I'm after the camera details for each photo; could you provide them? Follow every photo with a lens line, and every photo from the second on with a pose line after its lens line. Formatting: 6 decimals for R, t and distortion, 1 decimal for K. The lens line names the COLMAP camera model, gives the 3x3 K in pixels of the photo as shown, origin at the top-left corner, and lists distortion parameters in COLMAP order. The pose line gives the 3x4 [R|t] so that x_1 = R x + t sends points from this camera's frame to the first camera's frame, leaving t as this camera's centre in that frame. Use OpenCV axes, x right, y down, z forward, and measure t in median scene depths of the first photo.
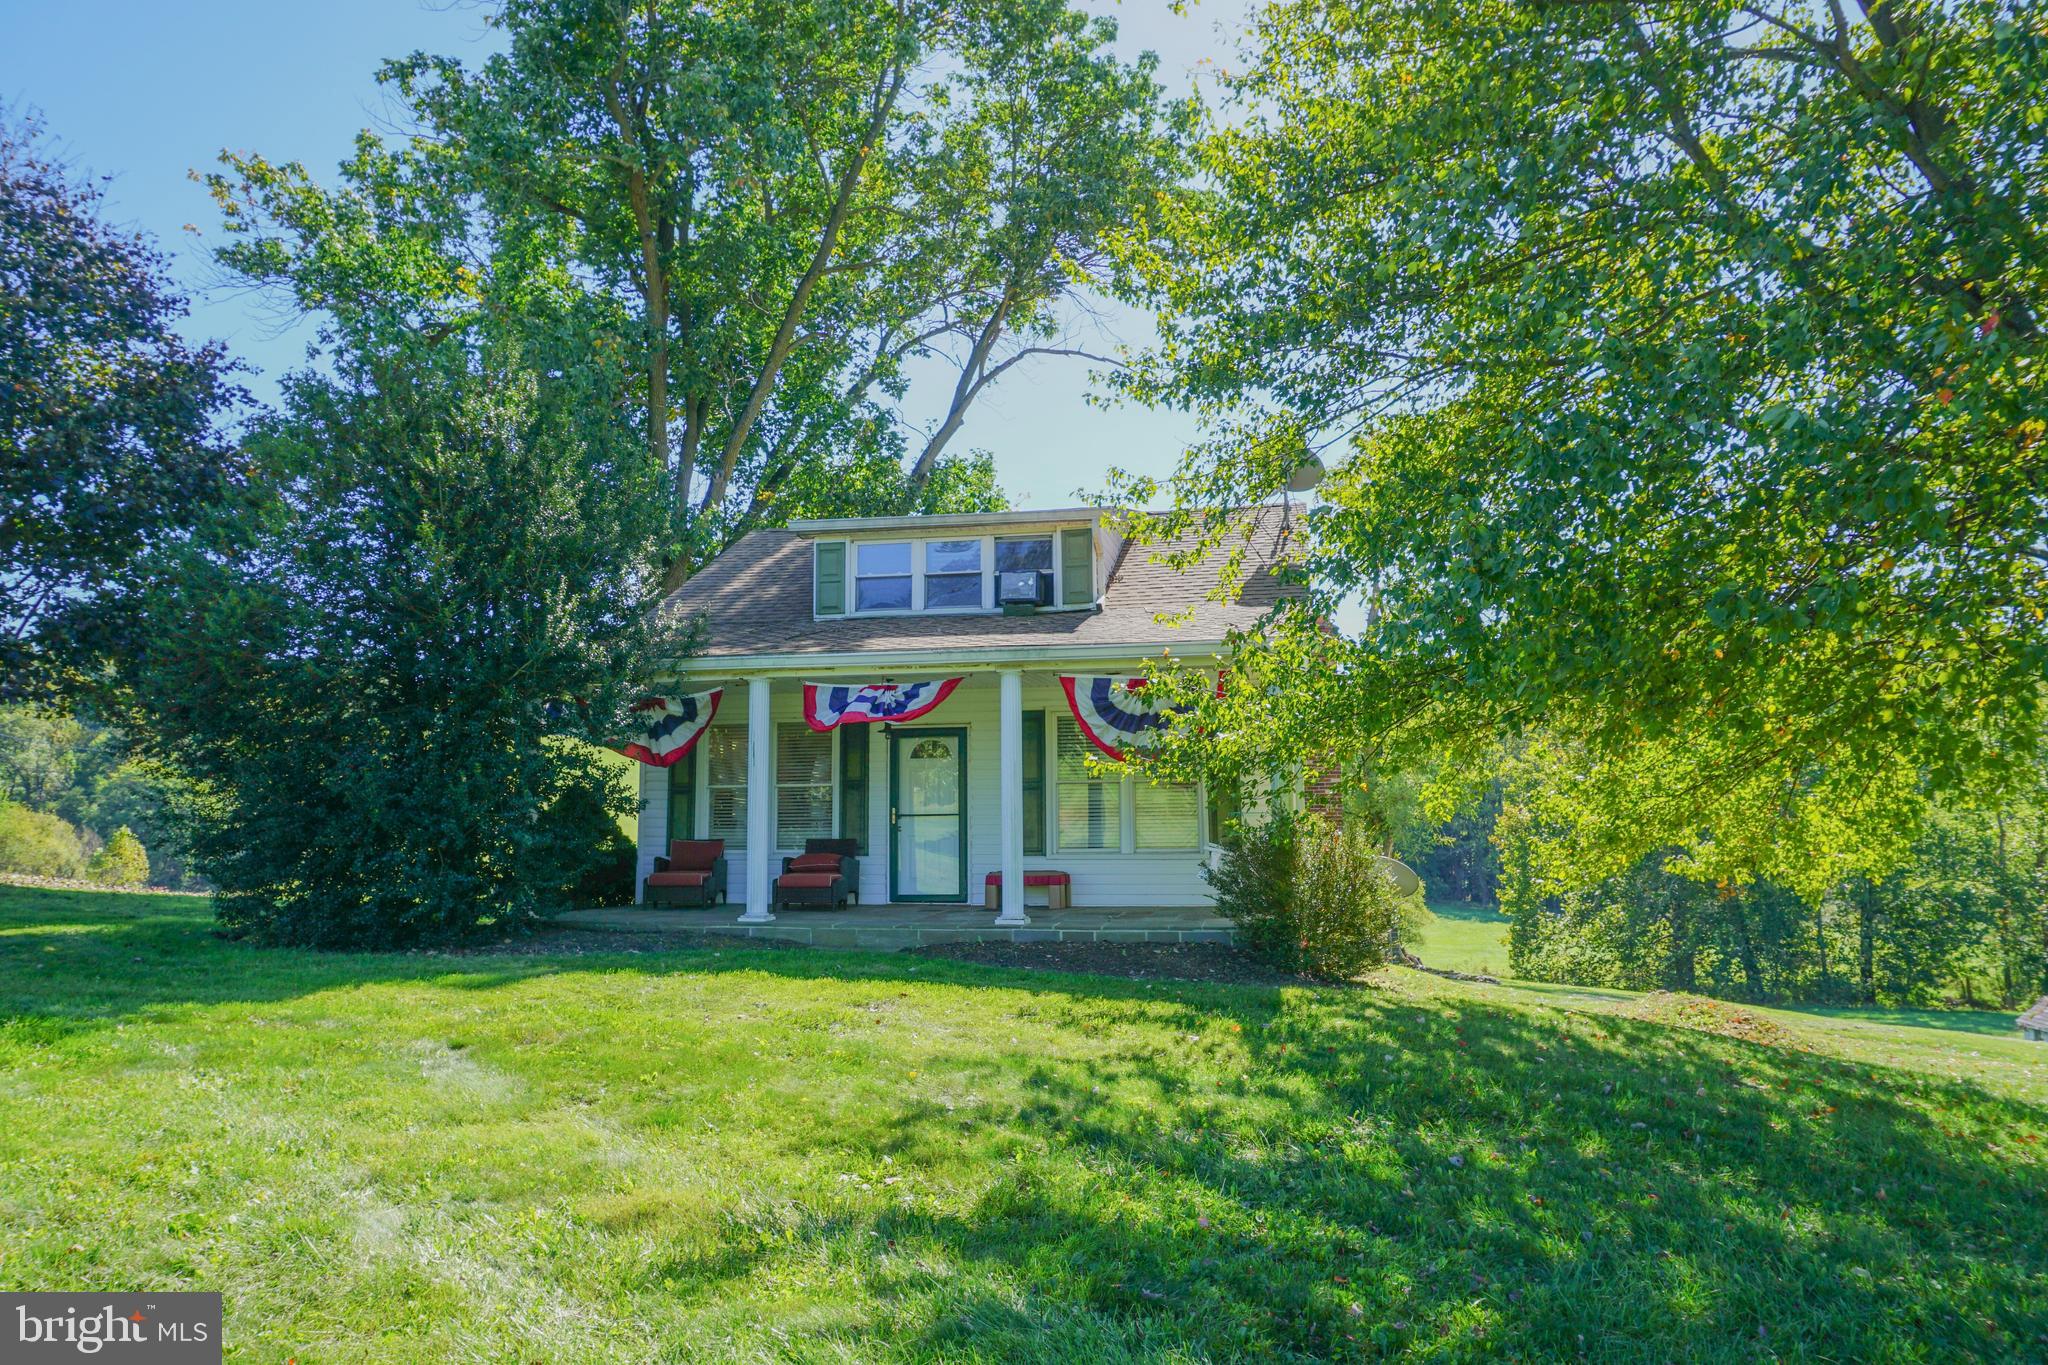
lens RADIAL K [[1352.7, 0, 1024.0], [0, 1352.7, 682.5], [0, 0, 1]] dist [-0.050357, 0.027559]
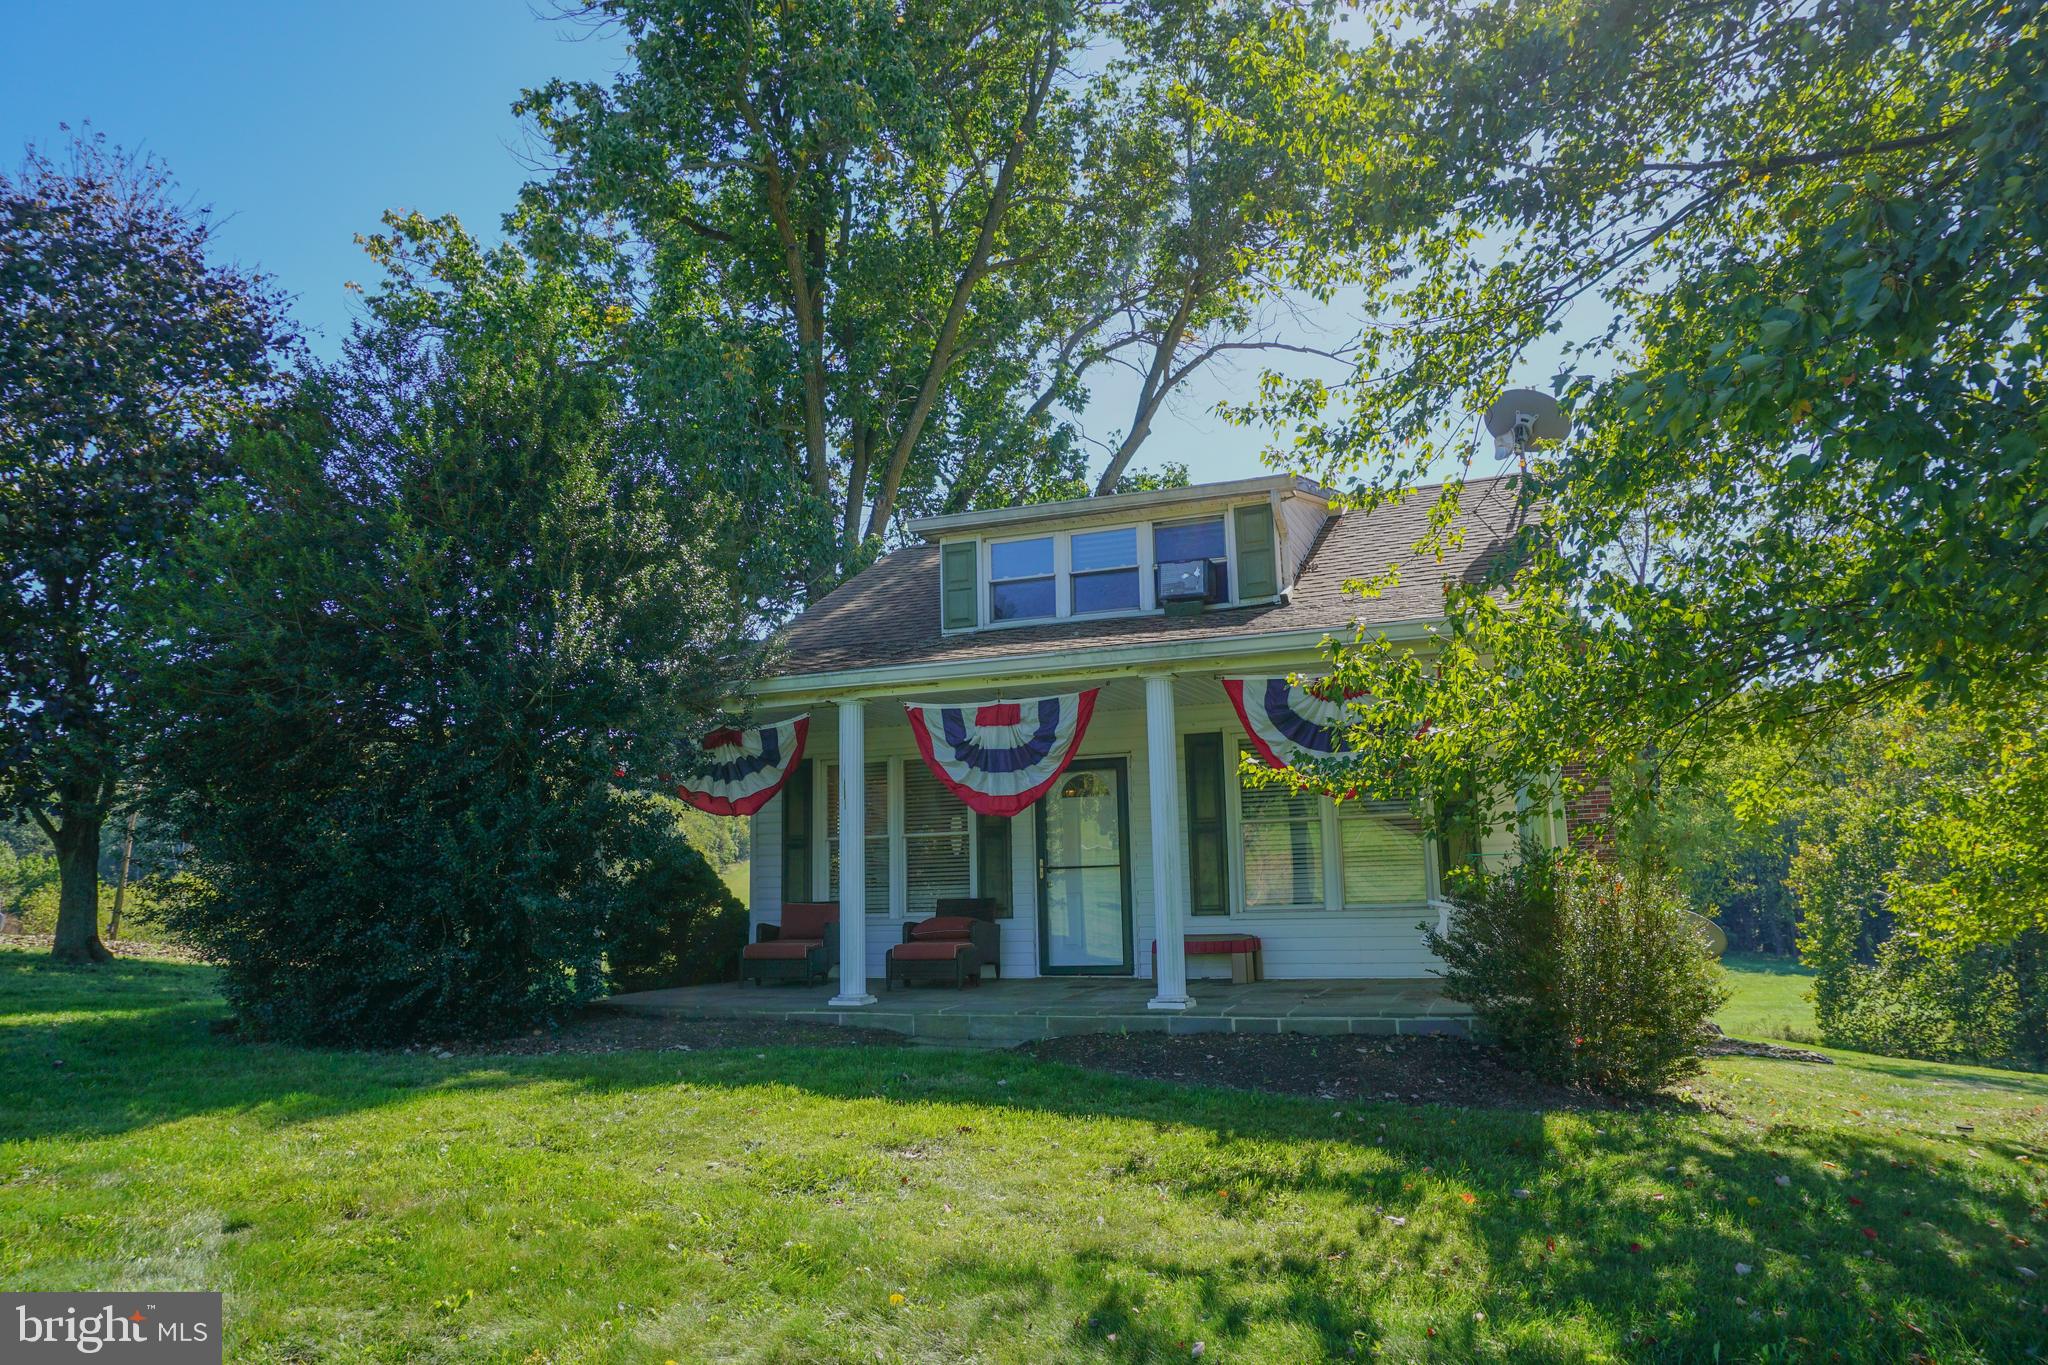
lens RADIAL K [[1352.7, 0, 1024.0], [0, 1352.7, 682.5], [0, 0, 1]] dist [-0.050357, 0.027559]
pose [[0.983961, -0.043367, -0.173030, 0.039554], [0.036306, 0.998382, -0.043770, 0.021642], [0.174648, 0.036786, 0.983944, 0.191589]]
